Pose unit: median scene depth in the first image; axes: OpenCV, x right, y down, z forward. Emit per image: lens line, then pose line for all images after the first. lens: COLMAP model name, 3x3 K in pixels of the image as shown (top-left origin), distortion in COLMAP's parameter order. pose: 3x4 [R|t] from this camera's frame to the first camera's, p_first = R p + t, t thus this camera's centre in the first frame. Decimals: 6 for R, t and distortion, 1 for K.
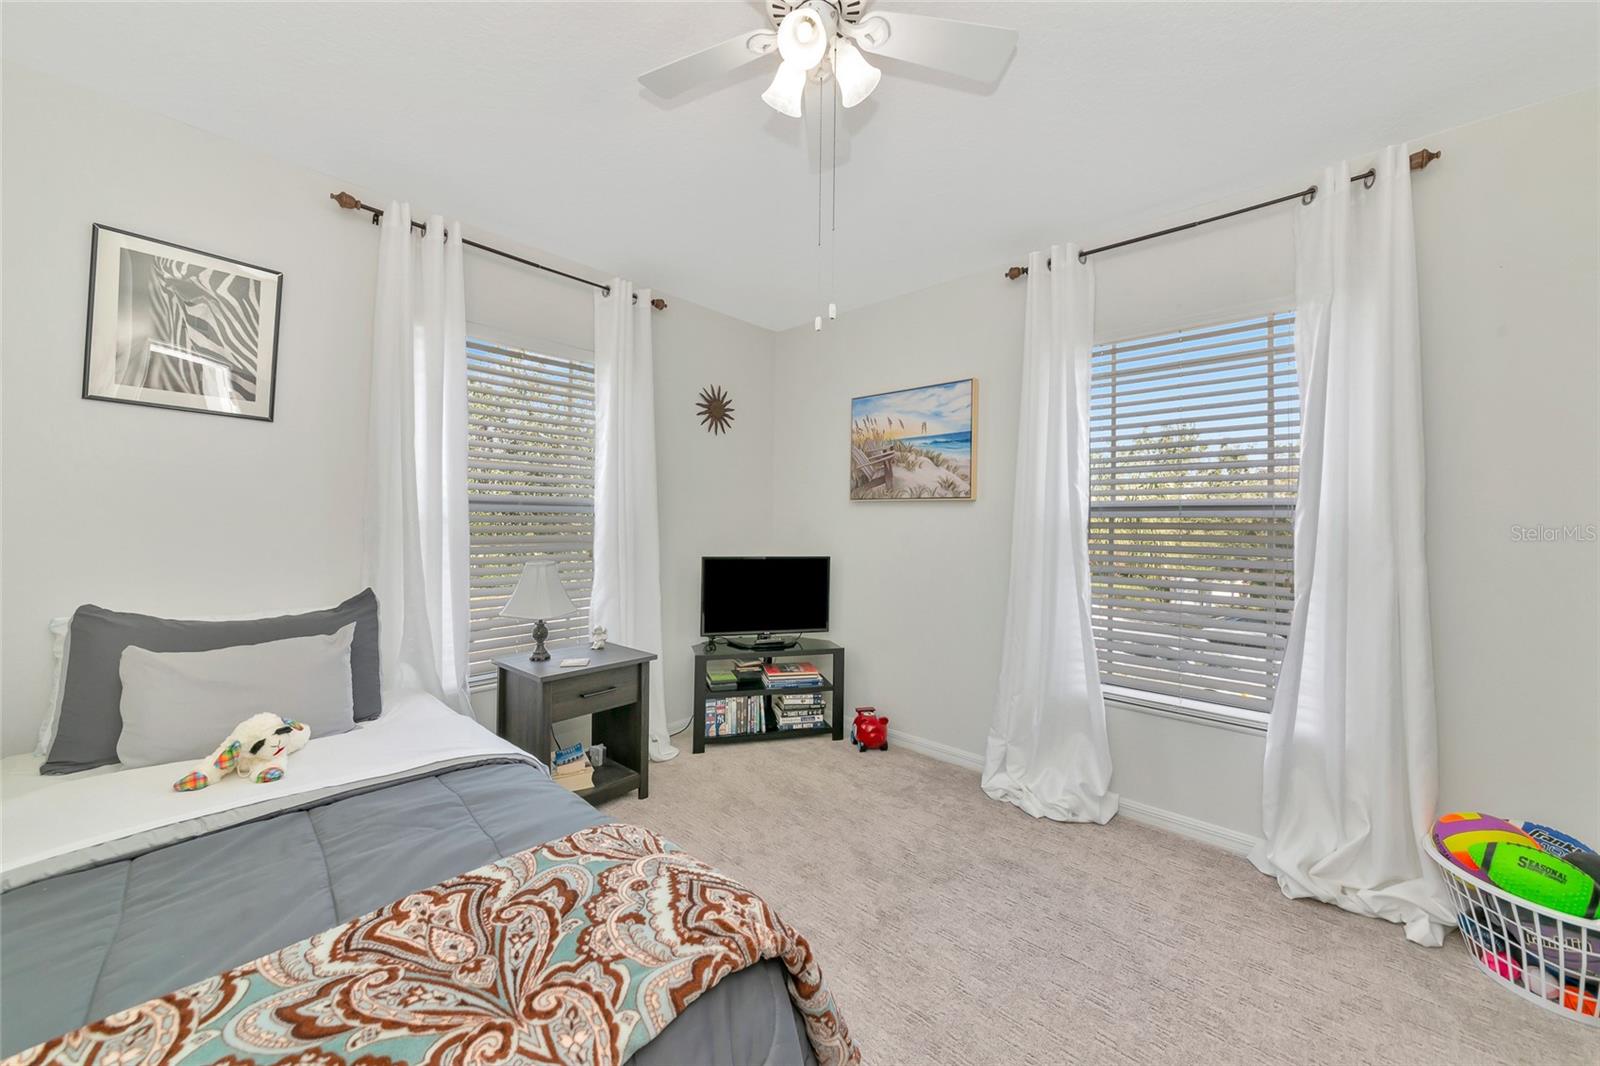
lens RADIAL K [[555.0, 0, 792.8], [0, 555.0, 513.0], [0, 0, 1]] dist [-0.000308, -0.000154]
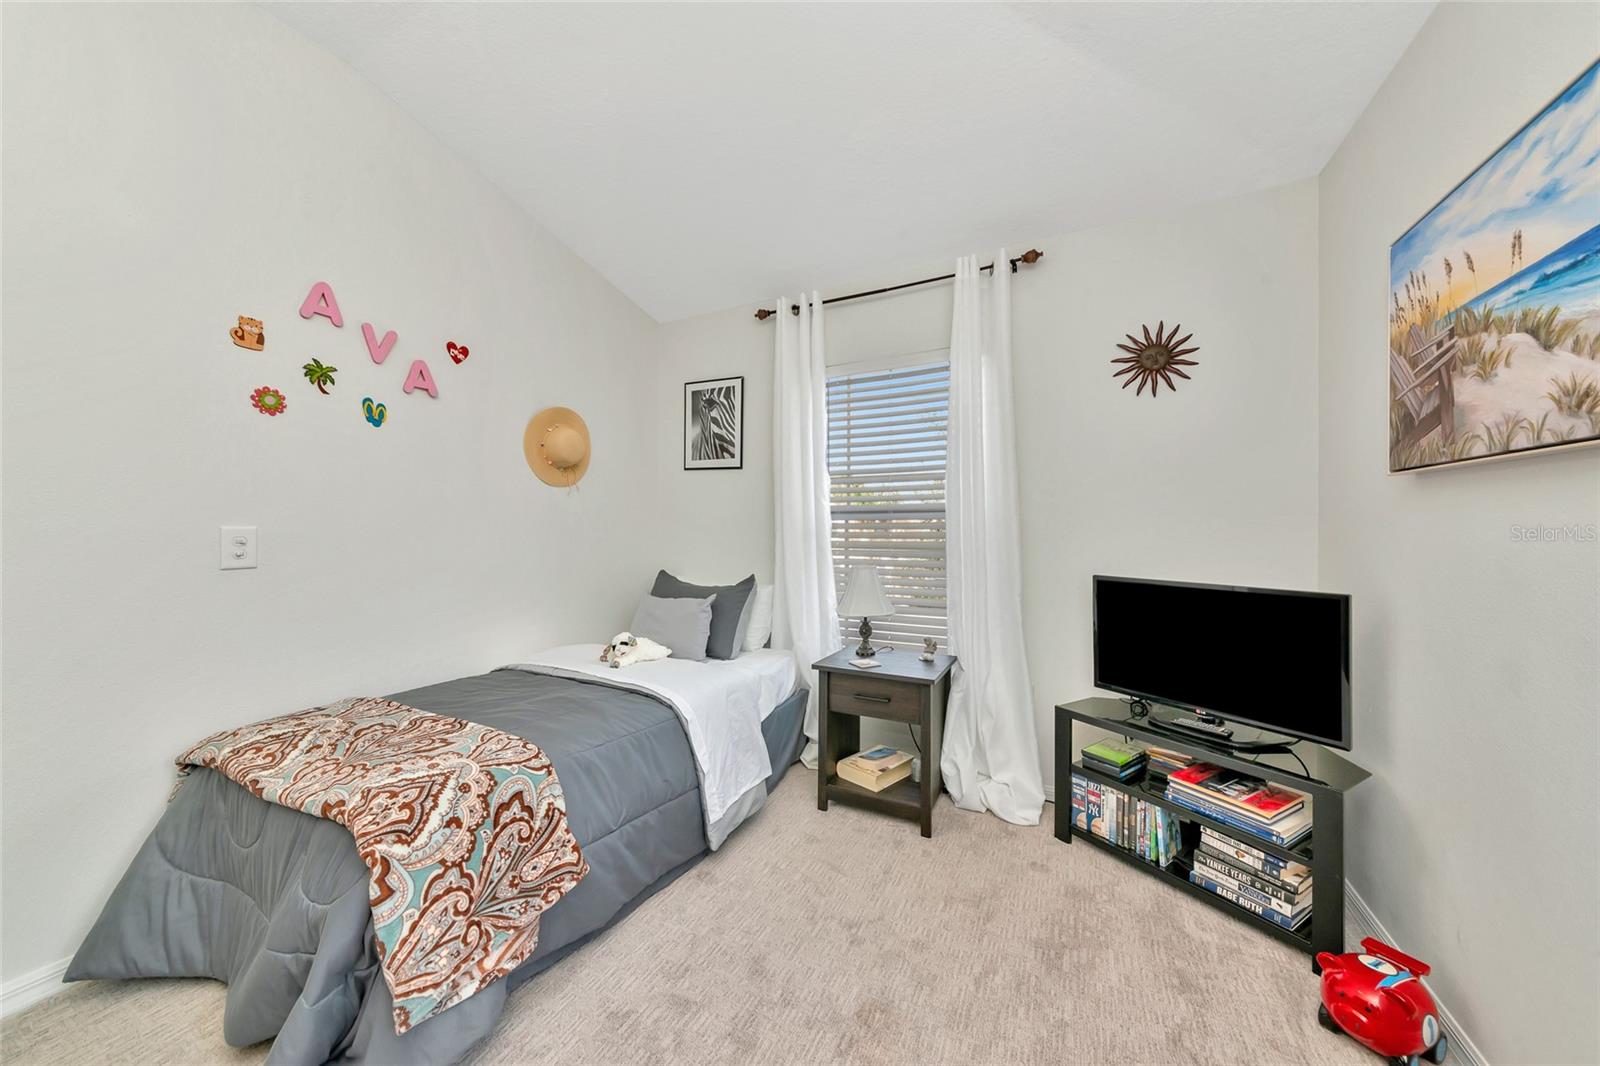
lens RADIAL K [[553.0, 0, 803.1], [0, 553.0, 527.0], [0, 0, 1]] dist [-0.000964, -0.000081]
pose [[0.284594, -0.014471, -0.958539, 0.439788], [0.020156, 0.999755, -0.009109, 0.016140], [0.958436, -0.016728, 0.284816, 0.464351]]
